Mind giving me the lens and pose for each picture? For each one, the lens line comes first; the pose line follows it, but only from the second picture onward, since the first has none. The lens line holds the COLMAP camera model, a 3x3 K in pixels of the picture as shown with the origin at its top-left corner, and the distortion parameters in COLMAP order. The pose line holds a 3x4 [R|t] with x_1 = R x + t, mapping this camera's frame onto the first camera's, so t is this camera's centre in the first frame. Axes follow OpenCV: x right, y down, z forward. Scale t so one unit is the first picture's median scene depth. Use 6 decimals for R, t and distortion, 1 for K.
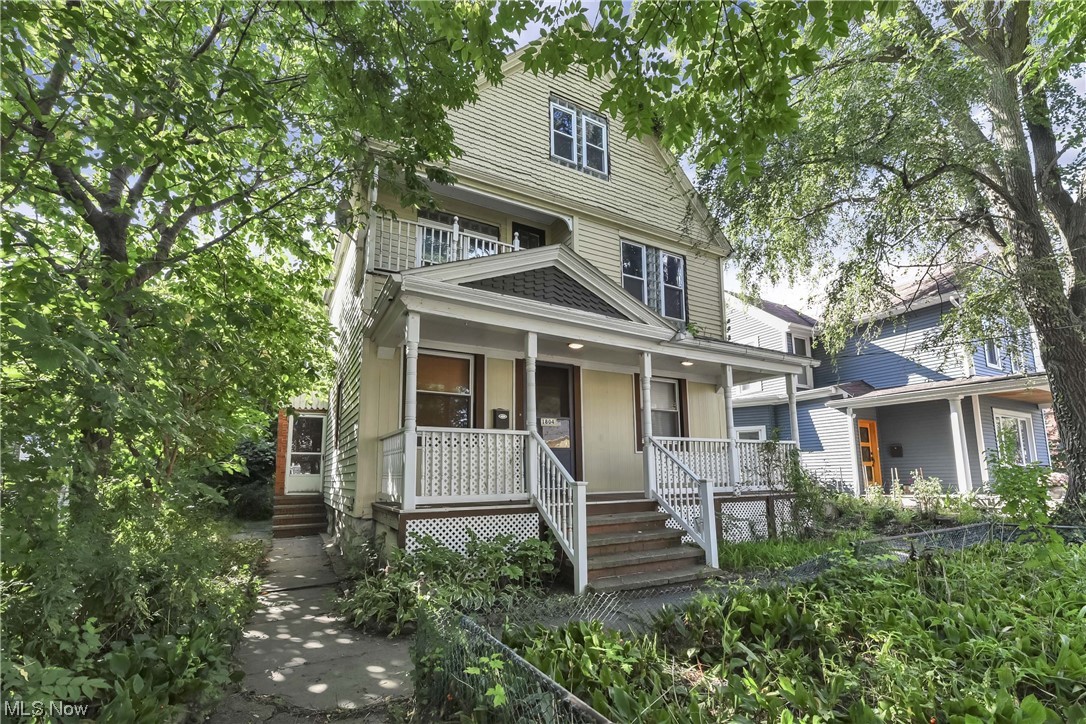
lens RADIAL K [[465.8, 0, 542.6], [0, 465.8, 417.2], [0, 0, 1]] dist [-0.000554, -0.000098]
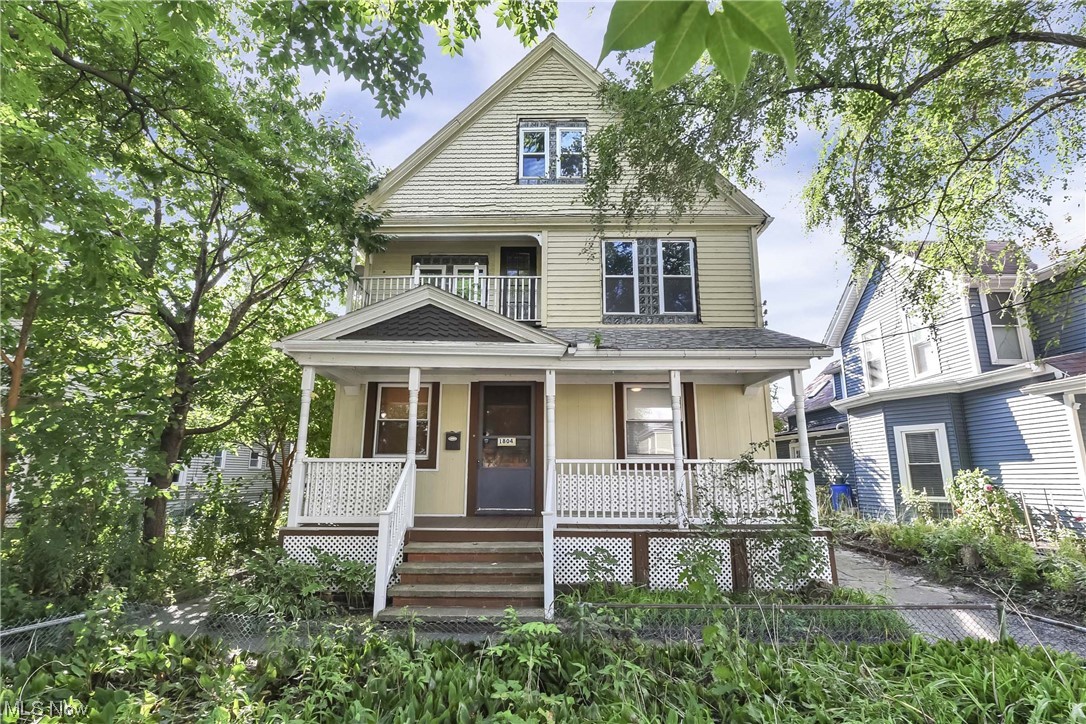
lens RADIAL K [[496.0, 0, 528.1], [0, 496.0, 376.0], [0, 0, 1]] dist [-0.013492, -0.000143]
pose [[0.867305, -0.084733, -0.490512, 0.513037], [0.047798, 0.995029, -0.087371, -0.031073], [0.495477, 0.052332, 0.867043, 0.080360]]
